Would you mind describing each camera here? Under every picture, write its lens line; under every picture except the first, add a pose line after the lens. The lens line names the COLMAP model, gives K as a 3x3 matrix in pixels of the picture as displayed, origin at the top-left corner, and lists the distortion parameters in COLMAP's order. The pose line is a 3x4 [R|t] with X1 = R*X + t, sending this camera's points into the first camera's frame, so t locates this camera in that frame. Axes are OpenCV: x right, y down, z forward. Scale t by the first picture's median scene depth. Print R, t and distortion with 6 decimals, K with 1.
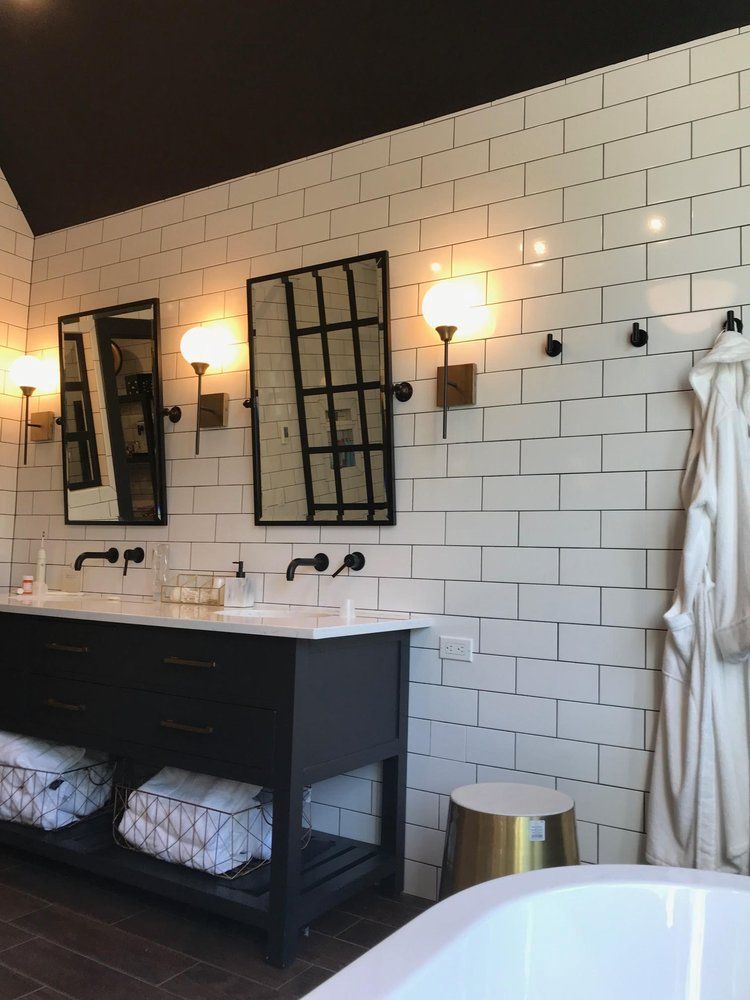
lens RADIAL K [[811.7, 0, 375.0], [0, 811.7, 500.0], [0, 0, 1]] dist [-0.008578, -0.002976]
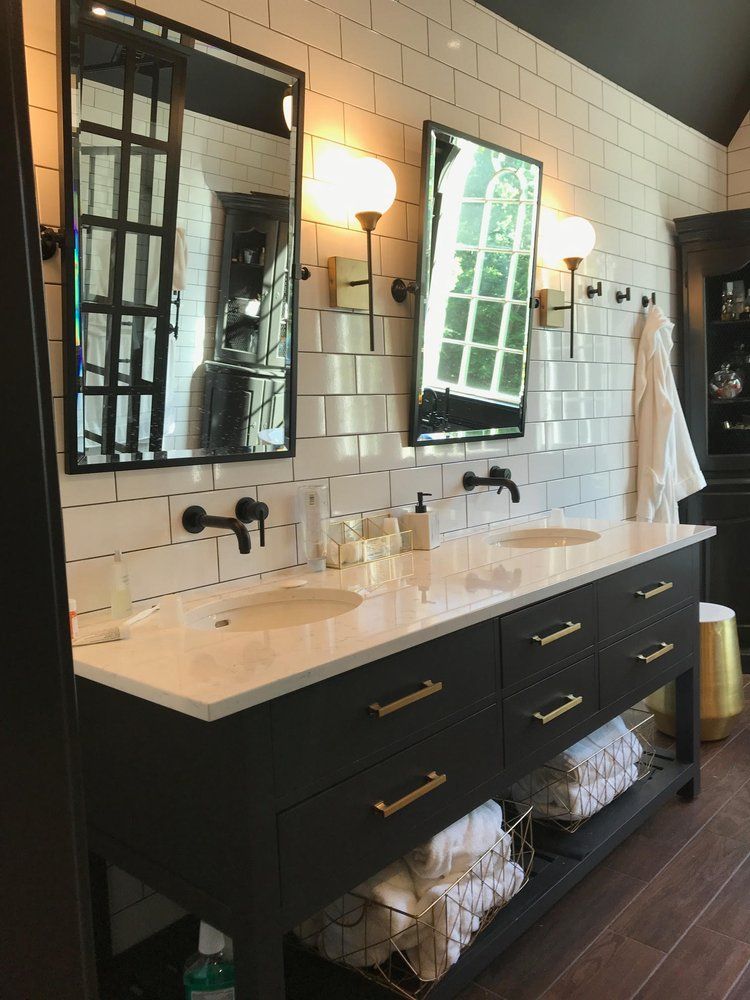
lens RADIAL K [[811.7, 0, 375.0], [0, 811.7, 500.0], [0, 0, 1]] dist [-0.008578, -0.002976]
pose [[0.184600, -0.145705, 0.971953, -0.953418], [-0.032976, 0.987474, 0.154294, -0.038928], [-0.982260, -0.060534, 0.177483, 0.901449]]
